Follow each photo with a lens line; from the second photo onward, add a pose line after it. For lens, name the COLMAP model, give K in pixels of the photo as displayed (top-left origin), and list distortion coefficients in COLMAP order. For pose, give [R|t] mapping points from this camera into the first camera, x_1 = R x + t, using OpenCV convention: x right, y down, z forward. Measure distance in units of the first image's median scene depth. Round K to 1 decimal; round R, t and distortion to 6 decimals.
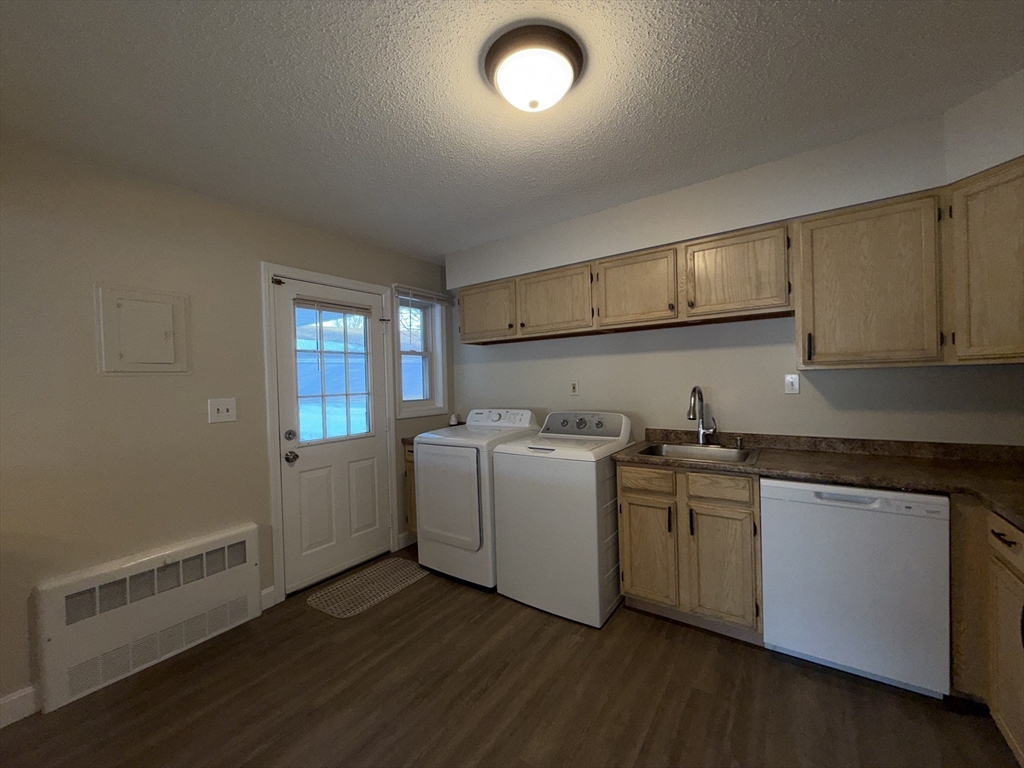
lens RADIAL K [[406.3, 0, 522.1], [0, 406.3, 384.2], [0, 0, 1]] dist [-0.001111, -0.000172]
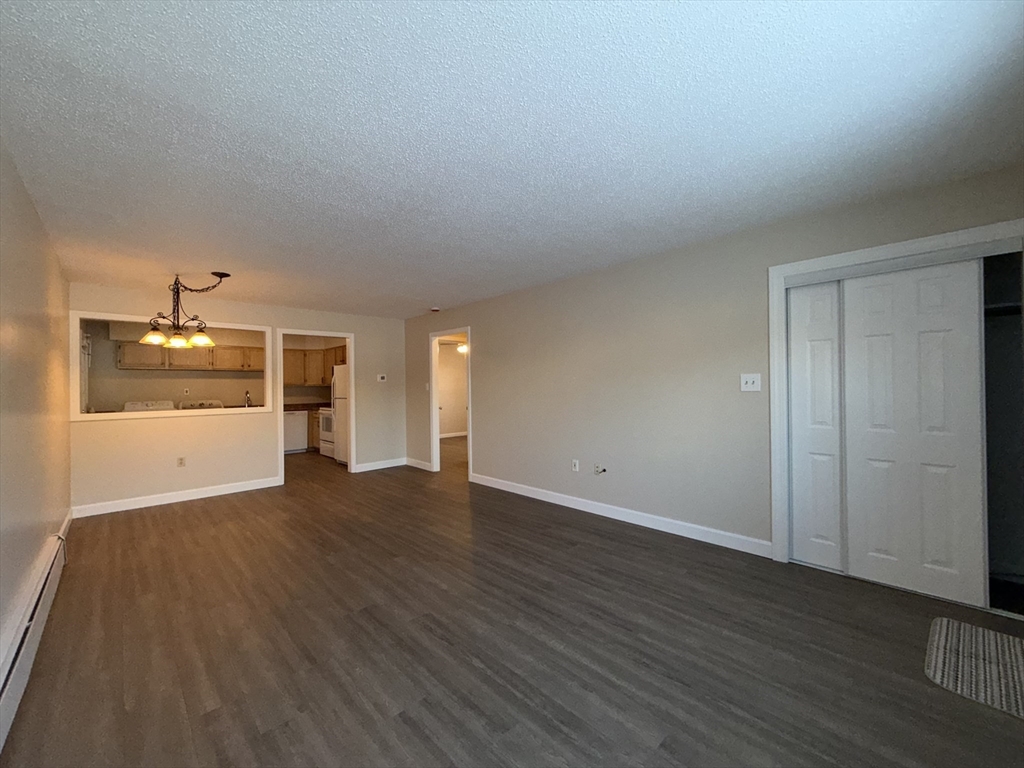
lens RADIAL K [[406.3, 0, 511.5], [0, 406.3, 385.0], [0, 0, 1]] dist [-0.001111, -0.000172]
pose [[0.195989, 0.026245, 0.980255, -2.681485], [0.011644, 0.999509, -0.029089, 0.092141], [-0.980537, 0.017115, 0.195587, -1.953254]]
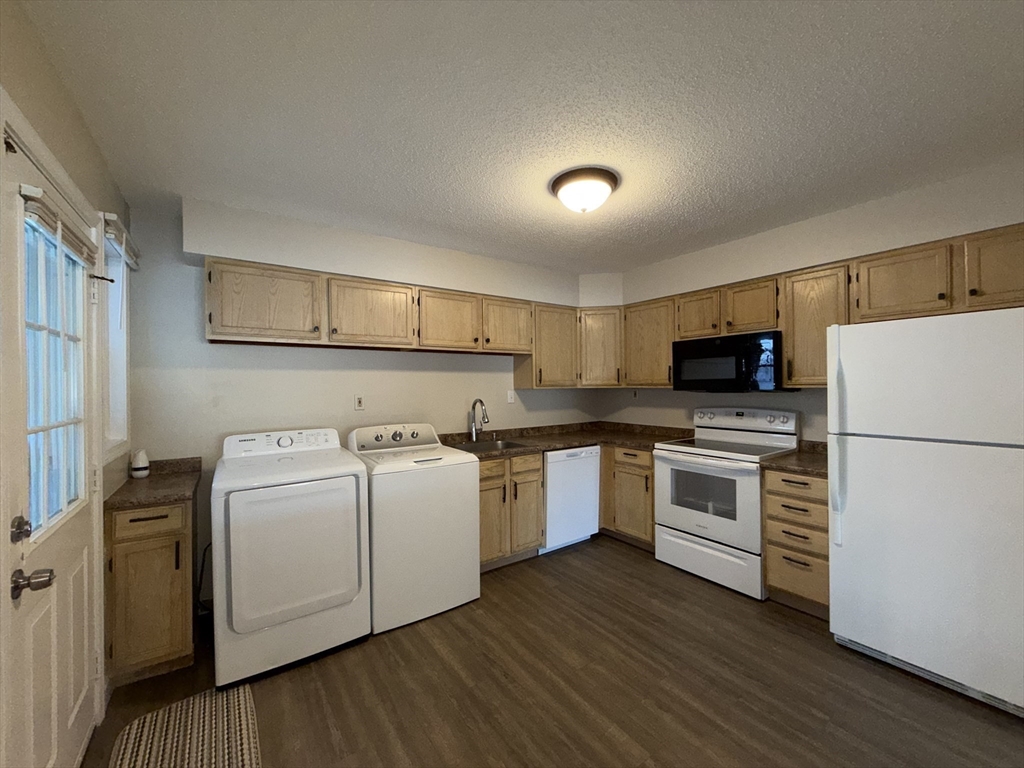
lens RADIAL K [[406.3, 0, 505.3], [0, 406.3, 382.4], [0, 0, 1]] dist [-0.001111, -0.000172]
pose [[0.350213, 0.028179, 0.936246, -0.956007], [0.004577, 0.999484, -0.031794, -0.007586], [-0.936659, 0.015420, 0.349904, 0.493176]]
